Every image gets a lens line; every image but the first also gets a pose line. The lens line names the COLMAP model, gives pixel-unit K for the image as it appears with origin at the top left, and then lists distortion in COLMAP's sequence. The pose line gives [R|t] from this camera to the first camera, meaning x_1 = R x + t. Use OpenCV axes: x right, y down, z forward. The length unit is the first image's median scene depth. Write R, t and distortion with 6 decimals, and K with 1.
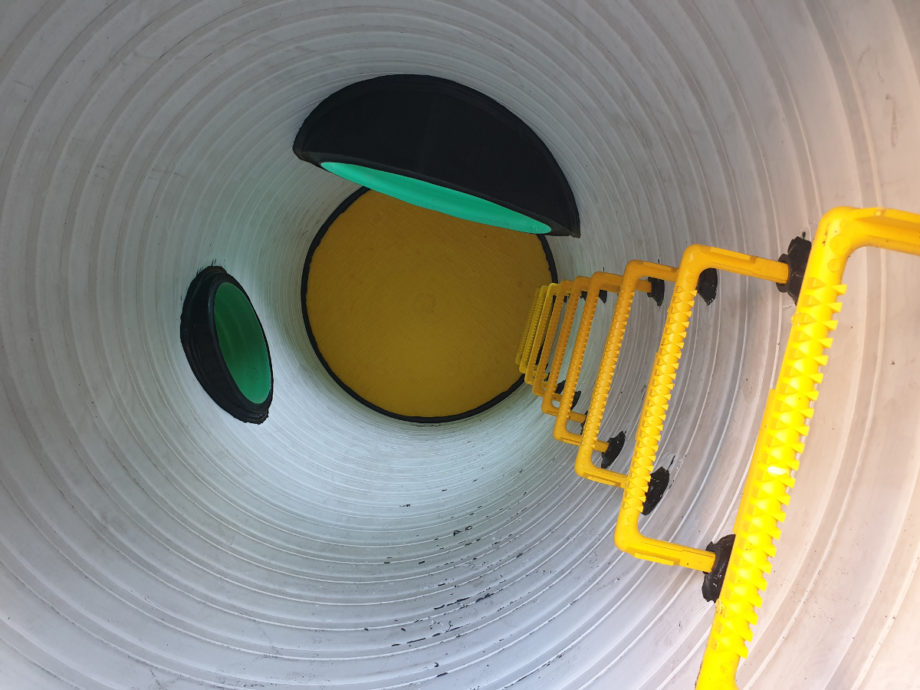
lens RADIAL K [[699.5, 0, 467.5], [0, 699.5, 337.8], [0, 0, 1]] dist [0.012978, -0.010246]
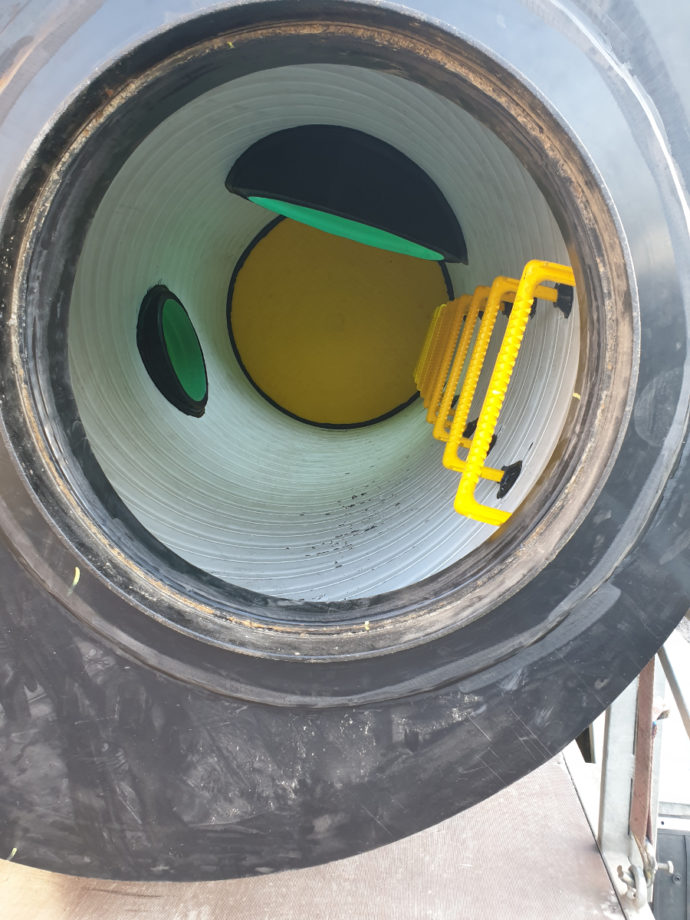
lens RADIAL K [[699.5, 0, 351.1], [0, 699.5, 462.2], [0, 0, 1]] dist [0.012978, -0.010246]
pose [[0.998875, 0.026581, -0.039274, 0.021968], [-0.020826, 0.989893, 0.140280, 0.024204], [0.042606, -0.139305, 0.989333, -0.226966]]
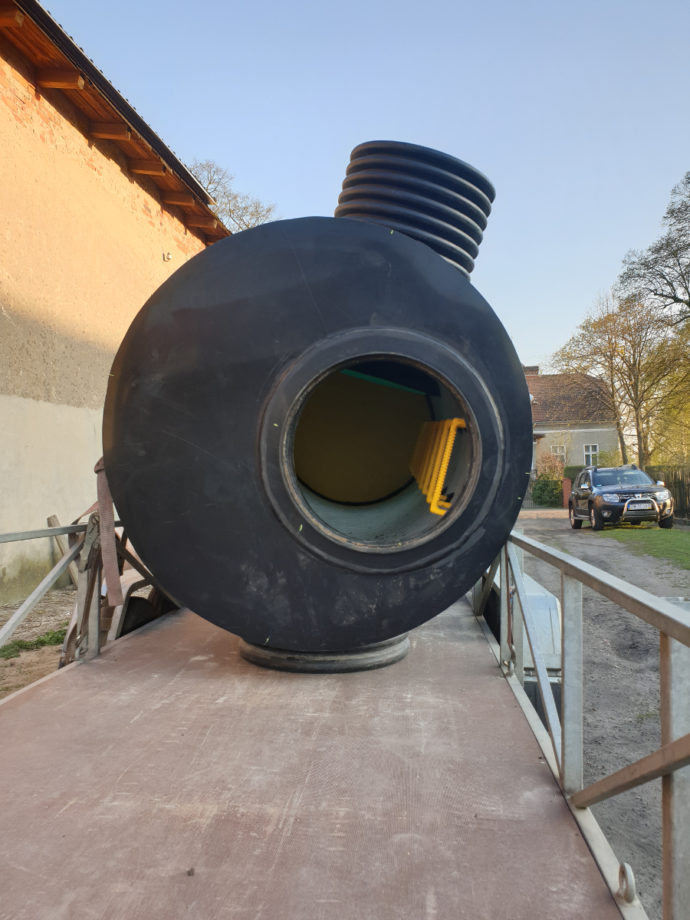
lens RADIAL K [[699.5, 0, 348.6], [0, 699.5, 455.9], [0, 0, 1]] dist [0.012978, -0.010246]
pose [[0.999453, 0.008534, -0.031948, -0.011483], [-0.008910, 0.999893, -0.011638, 0.034006], [0.031845, 0.011917, 0.999422, -0.712761]]
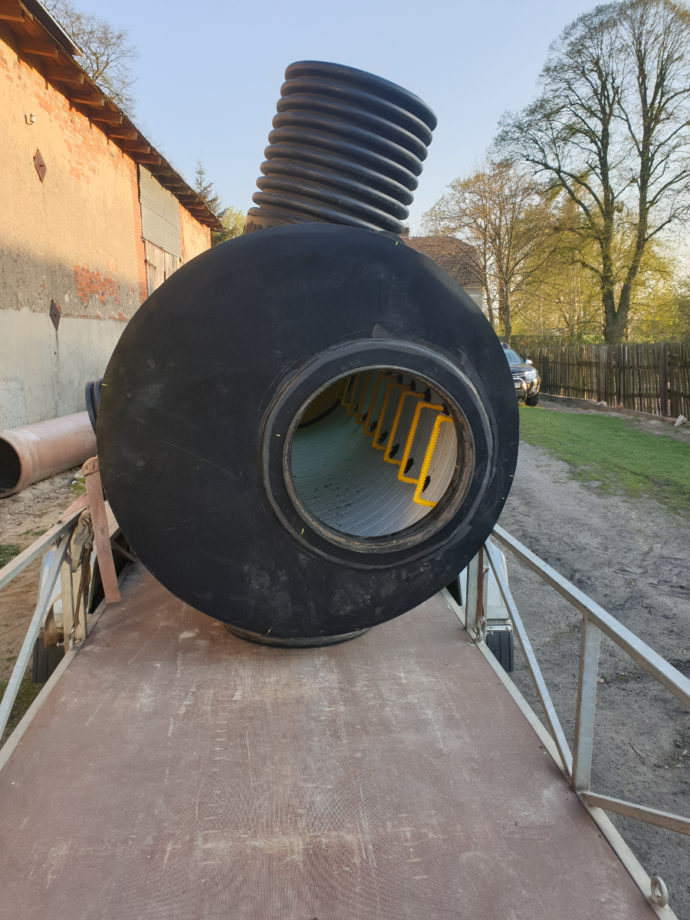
lens RADIAL K [[699.5, 0, 335.6], [0, 699.5, 460.4], [0, 0, 1]] dist [0.012978, -0.010246]
pose [[0.990944, -0.010461, 0.133867, -0.147883], [-0.014214, 0.983187, 0.182049, -0.112847], [-0.133520, -0.182303, 0.974134, -0.718793]]
